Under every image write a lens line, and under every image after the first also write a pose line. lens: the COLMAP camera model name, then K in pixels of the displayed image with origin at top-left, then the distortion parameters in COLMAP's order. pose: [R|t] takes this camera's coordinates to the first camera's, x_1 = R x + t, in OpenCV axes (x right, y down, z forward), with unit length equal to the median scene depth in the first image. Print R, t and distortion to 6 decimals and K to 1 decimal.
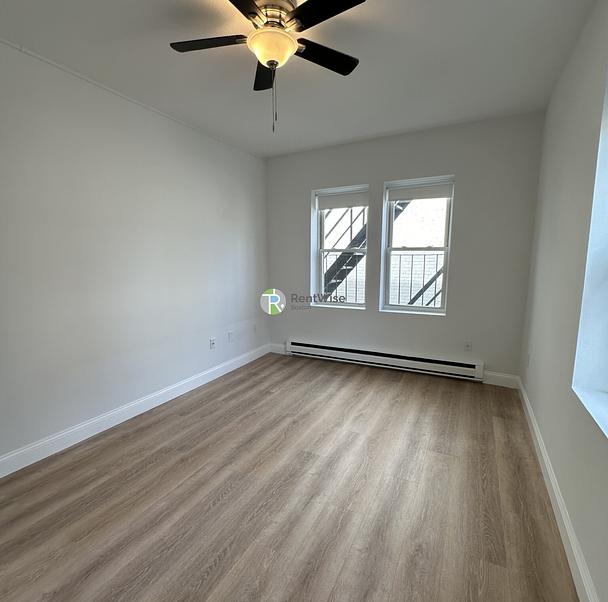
lens RADIAL K [[323.6, 0, 291.4], [0, 323.6, 305.0], [0, 0, 1]] dist [-0.000607, -0.000384]
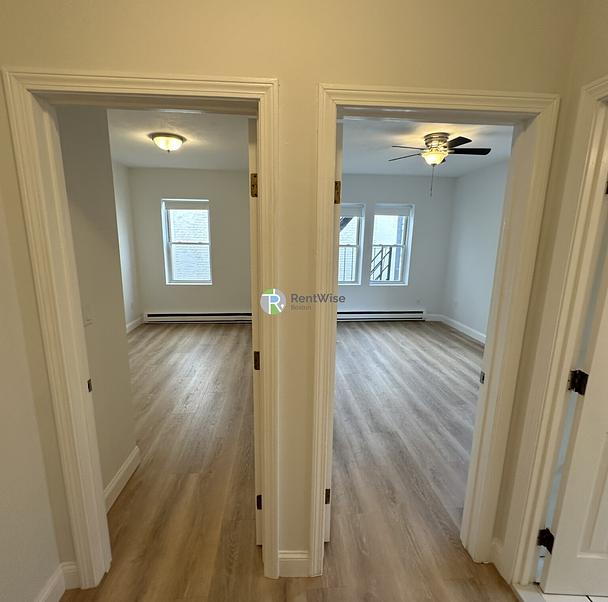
lens RADIAL K [[323.6, 0, 291.4], [0, 323.6, 305.0], [0, 0, 1]] dist [-0.000607, -0.000384]
pose [[0.845312, -0.088398, 0.526910, -1.053748], [0.049666, 0.994948, 0.087241, -0.048419], [-0.531960, -0.047576, 0.845432, -0.156250]]
